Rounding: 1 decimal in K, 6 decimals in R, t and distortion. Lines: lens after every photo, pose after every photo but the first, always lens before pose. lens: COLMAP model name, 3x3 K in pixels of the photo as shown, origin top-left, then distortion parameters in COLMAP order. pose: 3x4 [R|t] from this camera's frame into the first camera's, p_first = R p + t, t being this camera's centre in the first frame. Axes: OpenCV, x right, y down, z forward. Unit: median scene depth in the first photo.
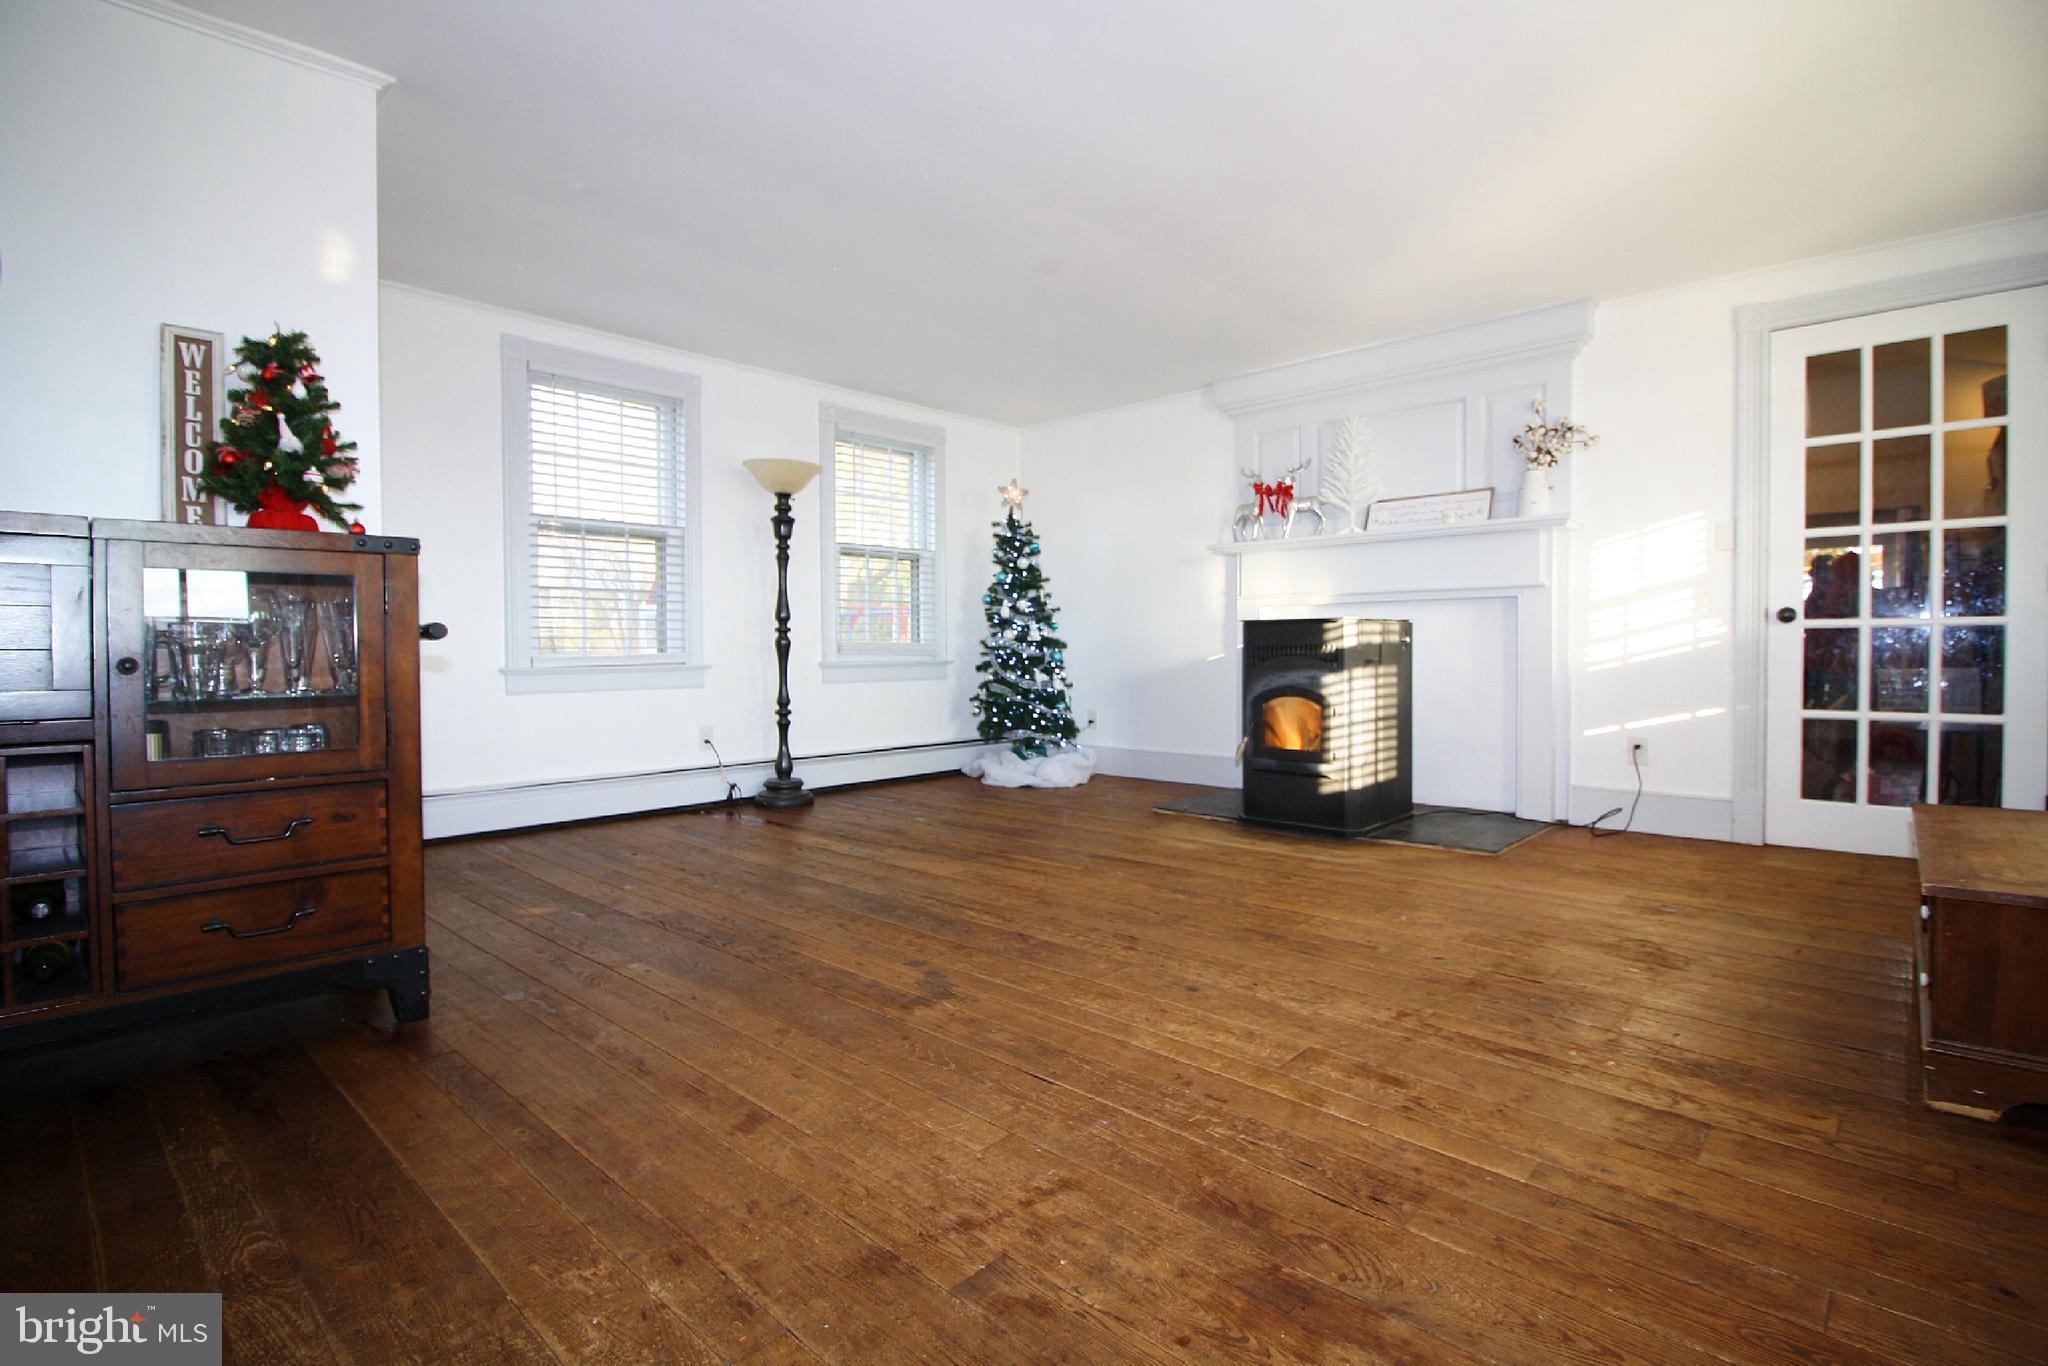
lens RADIAL K [[945.9, 0, 1055.9], [0, 945.9, 676.3], [0, 0, 1]] dist [-0.000237, -0.020503]
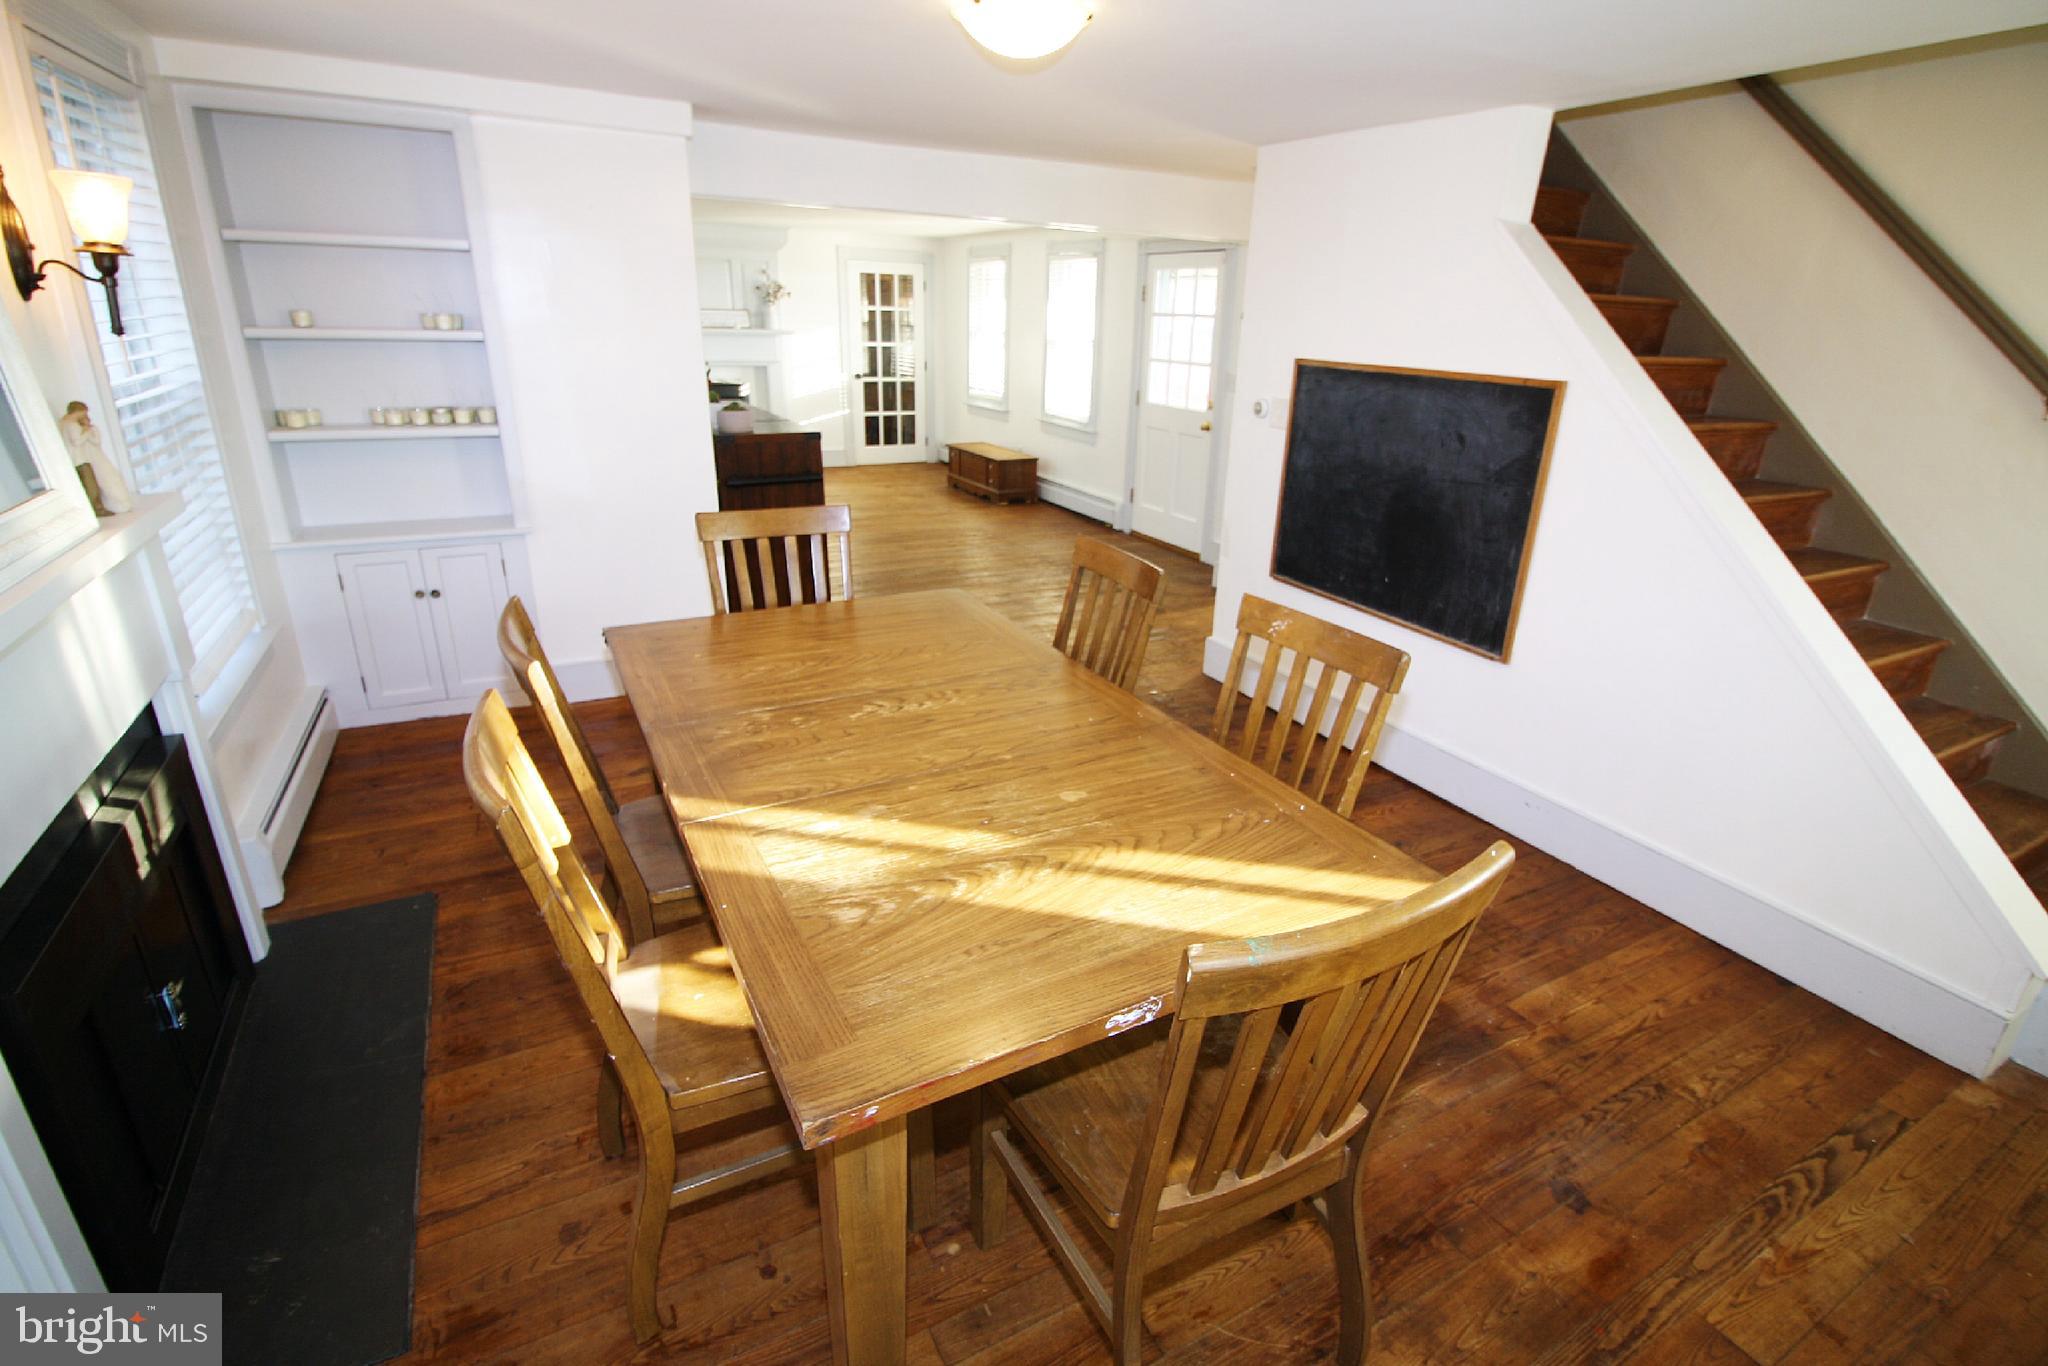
lens RADIAL K [[960.5, 0, 1051.8], [0, 960.5, 672.4], [0, 0, 1]] dist [0.002772, -0.014992]
pose [[0.313489, -0.316963, 0.895131, -1.584195], [-0.005522, 0.942024, 0.335501, -0.172327], [-0.949576, -0.110119, 0.293564, -0.372090]]
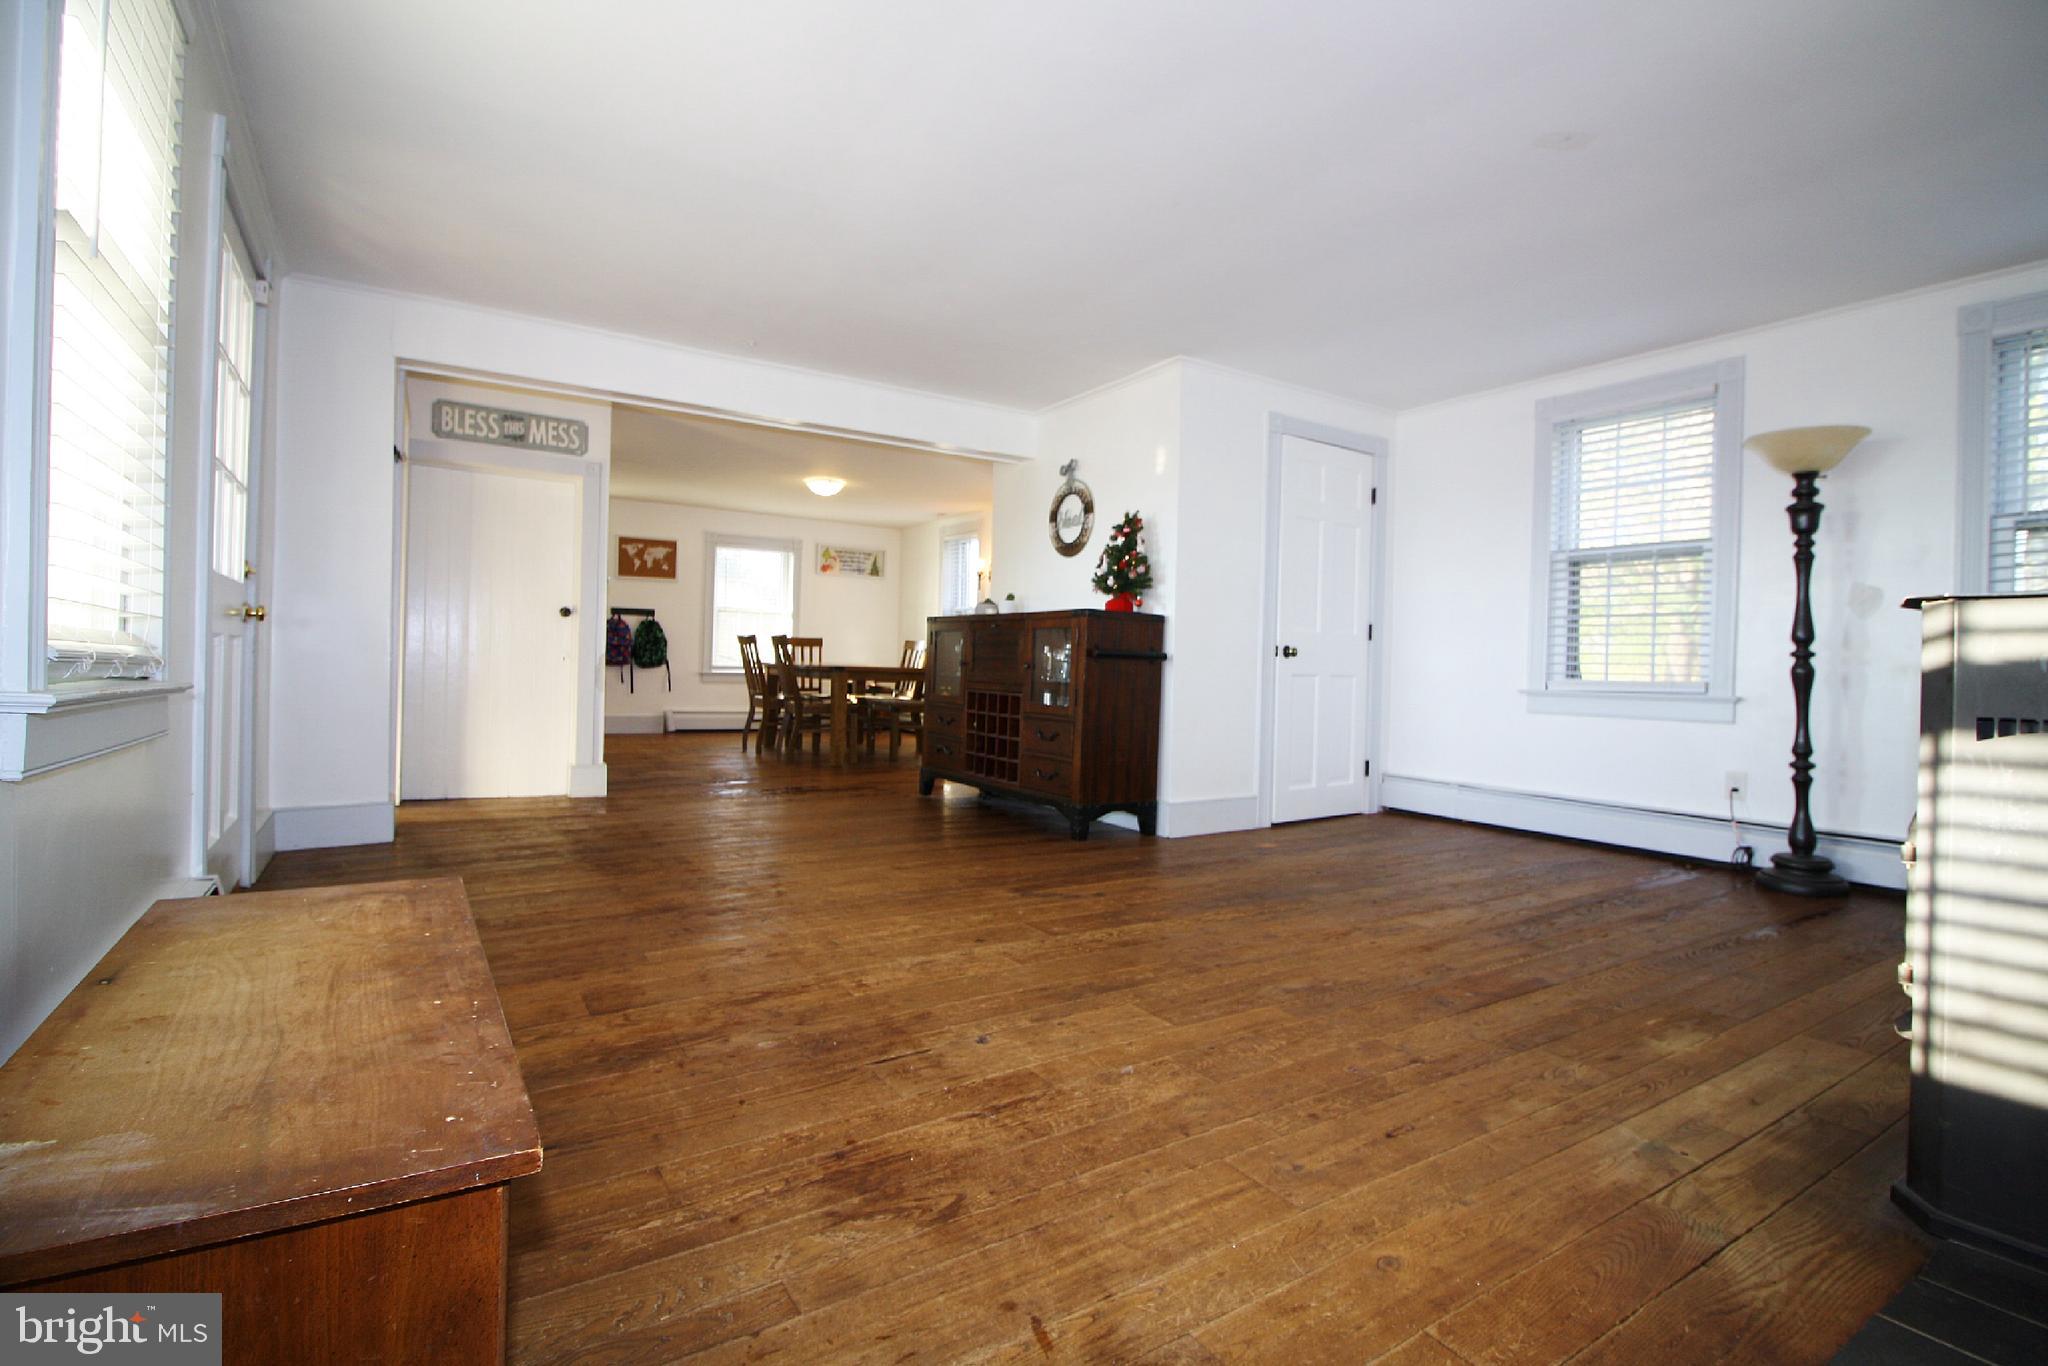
lens RADIAL K [[960.5, 0, 1051.8], [0, 960.5, 672.4], [0, 0, 1]] dist [0.002772, -0.014992]
pose [[-0.236739, 0.005884, -0.971555, 0.697769], [-0.054416, 0.998332, 0.019305, -0.020761], [0.970048, 0.057438, -0.236024, 0.724287]]
